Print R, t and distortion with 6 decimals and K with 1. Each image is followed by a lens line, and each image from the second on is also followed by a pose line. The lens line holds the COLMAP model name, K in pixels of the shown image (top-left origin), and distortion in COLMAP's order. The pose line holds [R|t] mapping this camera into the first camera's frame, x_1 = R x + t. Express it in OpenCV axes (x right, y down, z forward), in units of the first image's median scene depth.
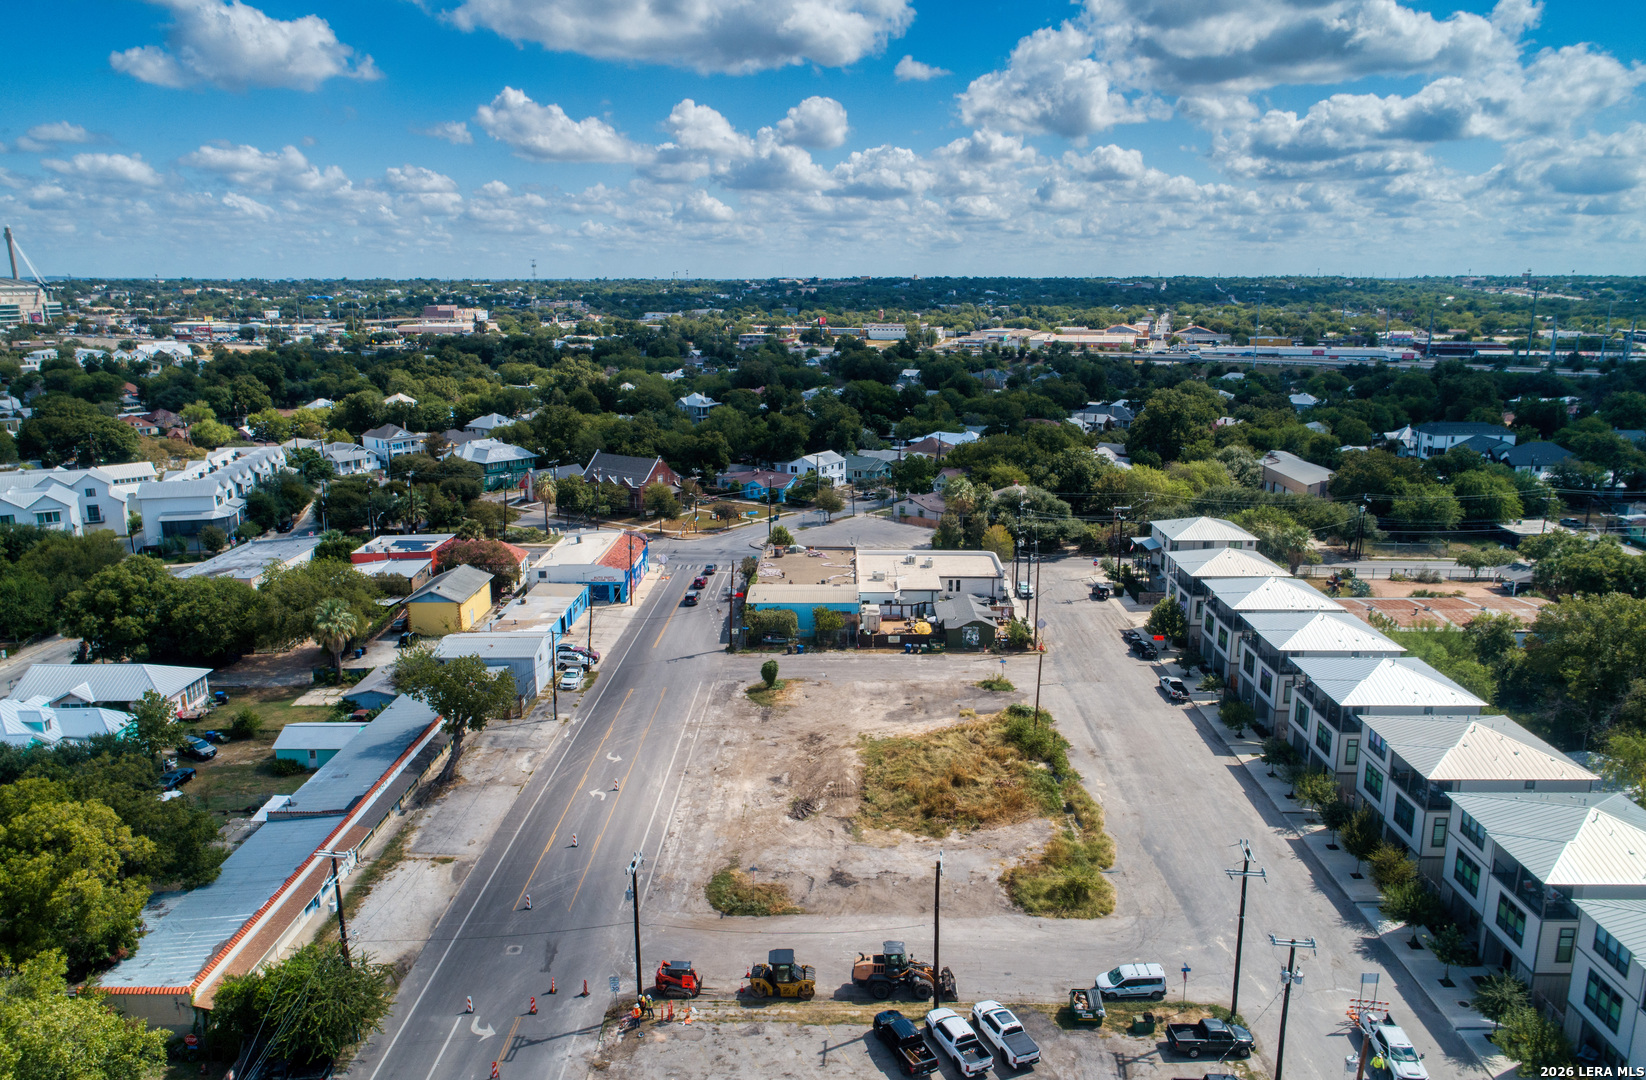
lens RADIAL K [[1133.1, 0, 824.2], [0, 1133.1, 520.6], [0, 0, 1]] dist [-0.001756, 0.004468]
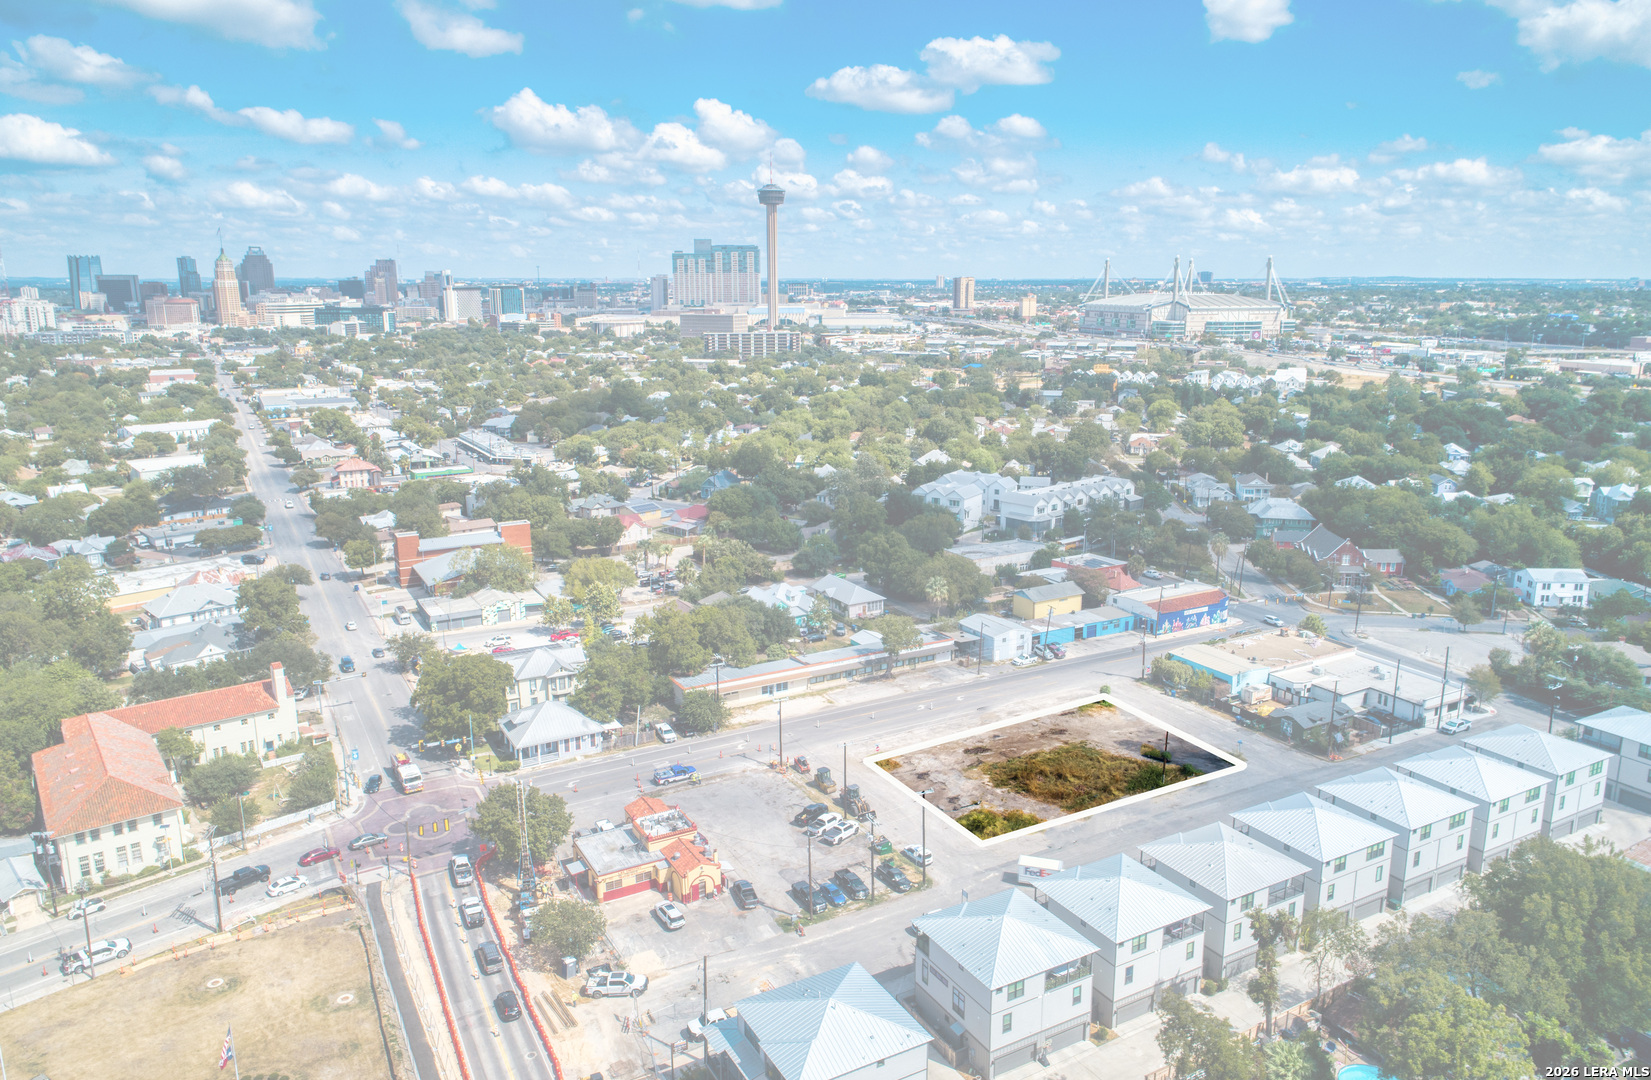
lens RADIAL K [[1136.5, 0, 826.7], [0, 1136.5, 520.6], [0, 0, 1]] dist [-0.001756, 0.004468]
pose [[0.500487, 0.181633, -0.846477, 0.759043], [-0.180290, 0.978175, 0.103294, -0.133124], [0.846764, 0.100914, 0.522310, -0.071611]]
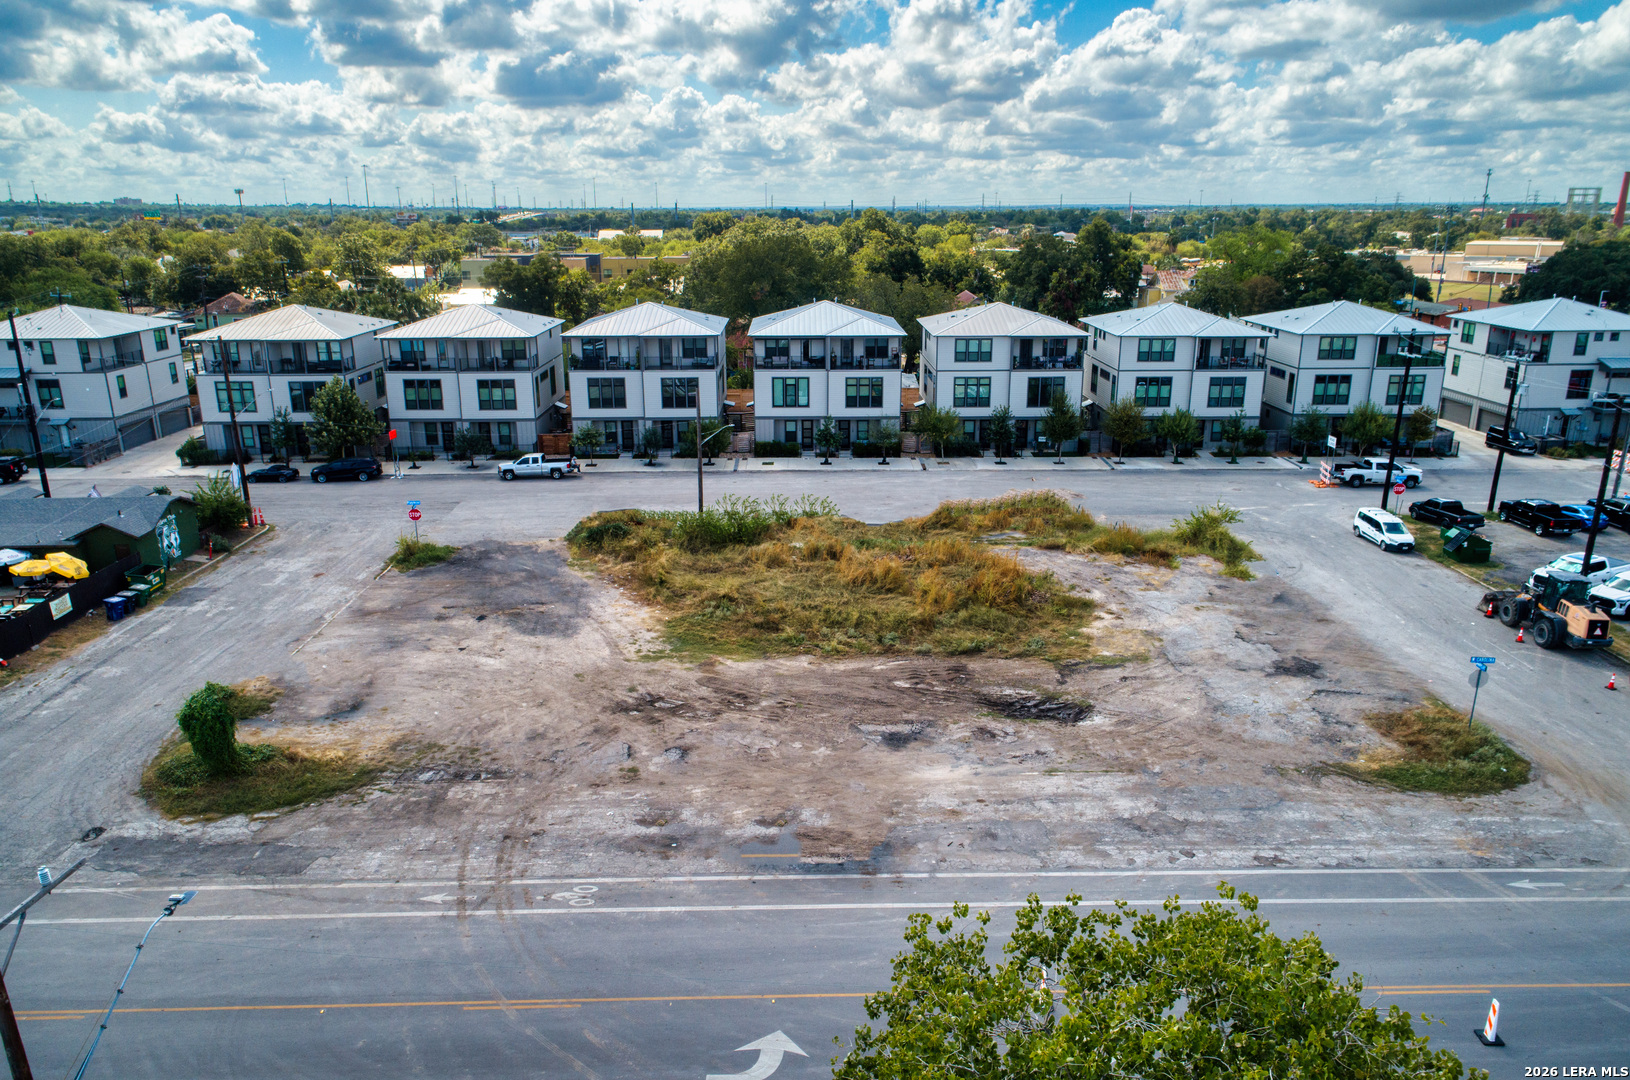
lens RADIAL K [[1107.9, 0, 821.2], [0, 1107.9, 563.8], [0, 0, 1]] dist [0.000533, 0.004047]
pose [[-0.042000, -0.304037, 0.951734, -0.252971], [0.214699, 0.927575, 0.305794, 0.029085], [-0.975777, 0.217180, 0.026318, 0.642355]]
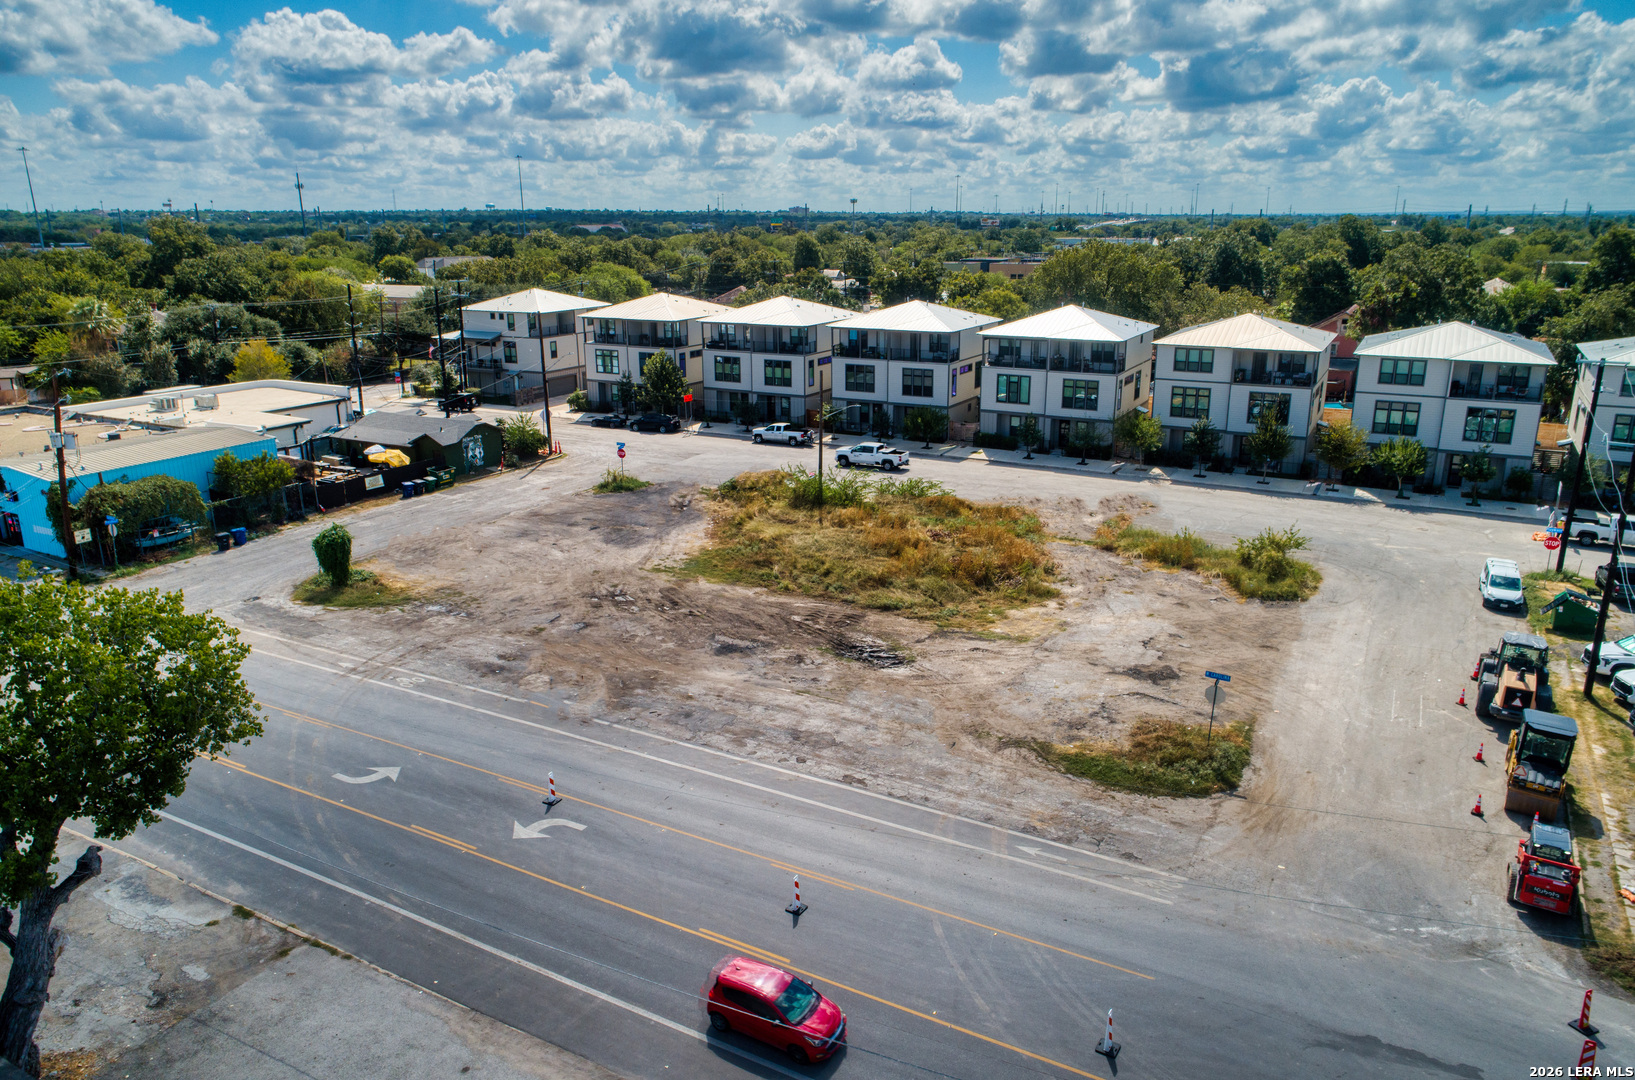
lens RADIAL K [[1121.0, 0, 820.0], [0, 1121.0, 536.5], [0, 0, 1]] dist [-0.003557, 0.007533]
pose [[0.464776, -0.244178, 0.851094, -0.273819], [0.192151, 0.966130, 0.172250, 0.066962], [-0.864327, 0.083481, 0.495953, 0.461137]]
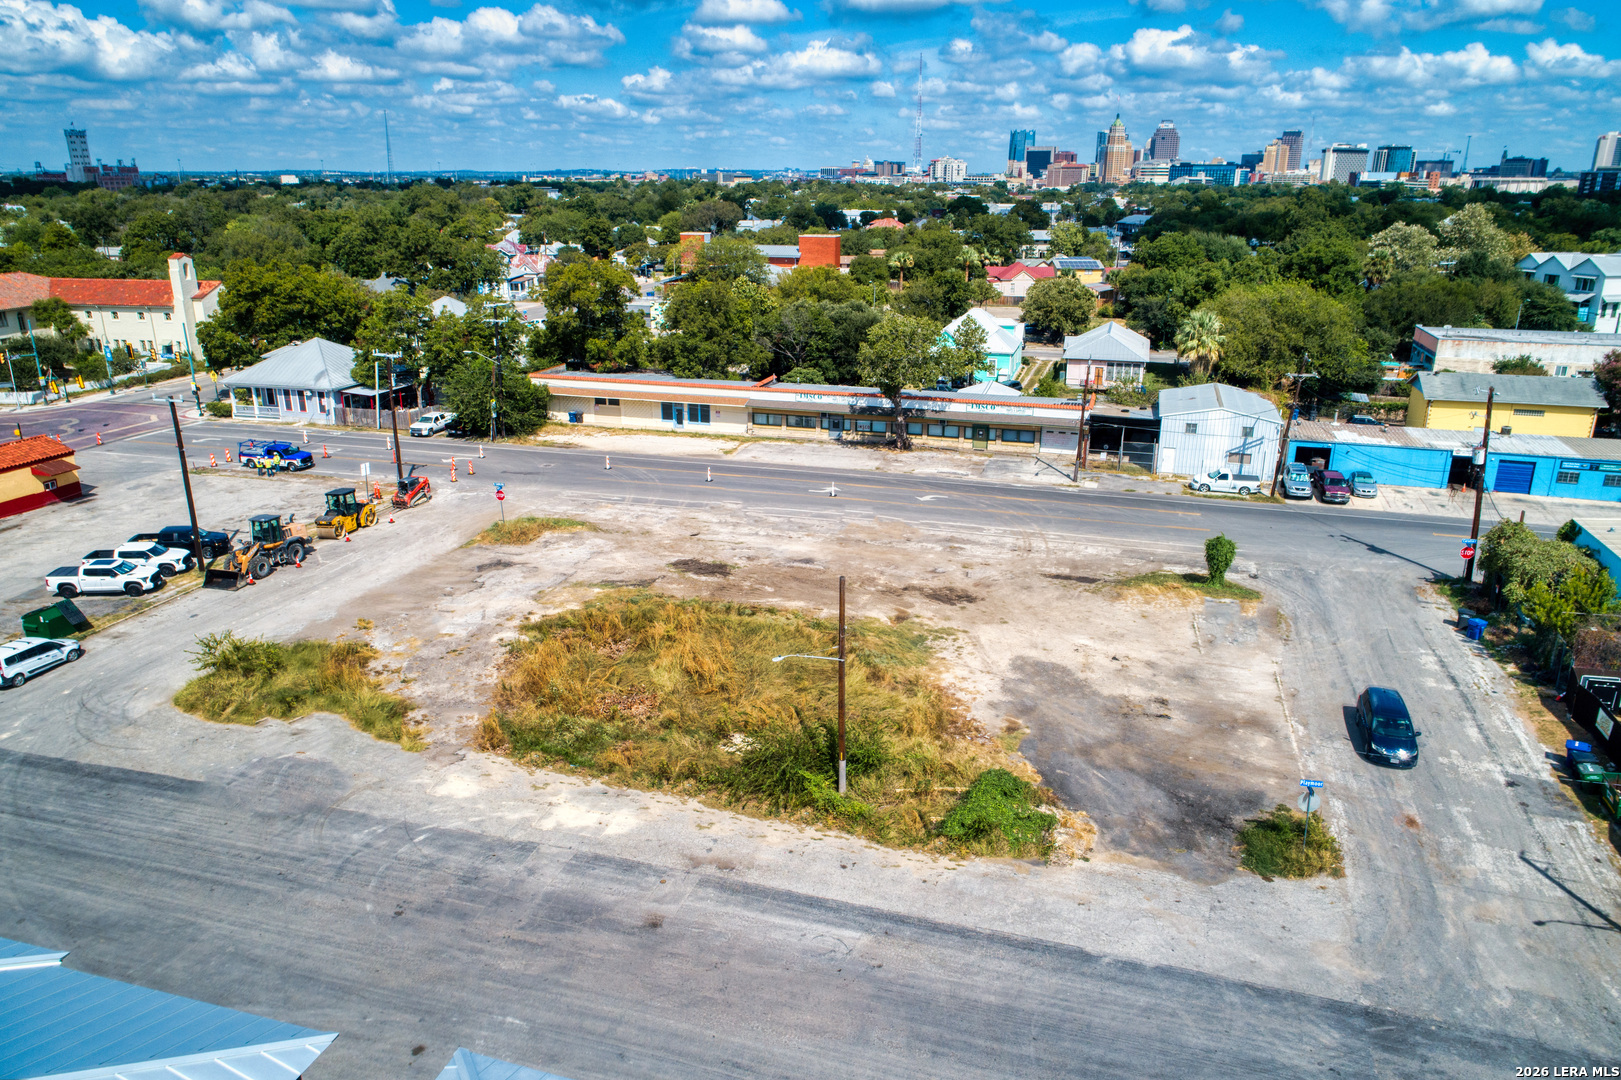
lens RADIAL K [[1095.4, 0, 815.6], [0, 1095.4, 534.5], [0, 0, 1]] dist [-0.002557, 0.007911]
pose [[-0.267104, 0.301457, -0.915303, 0.343129], [-0.205611, 0.910113, 0.359749, -0.010688], [0.941477, 0.284287, -0.181112, 0.715523]]
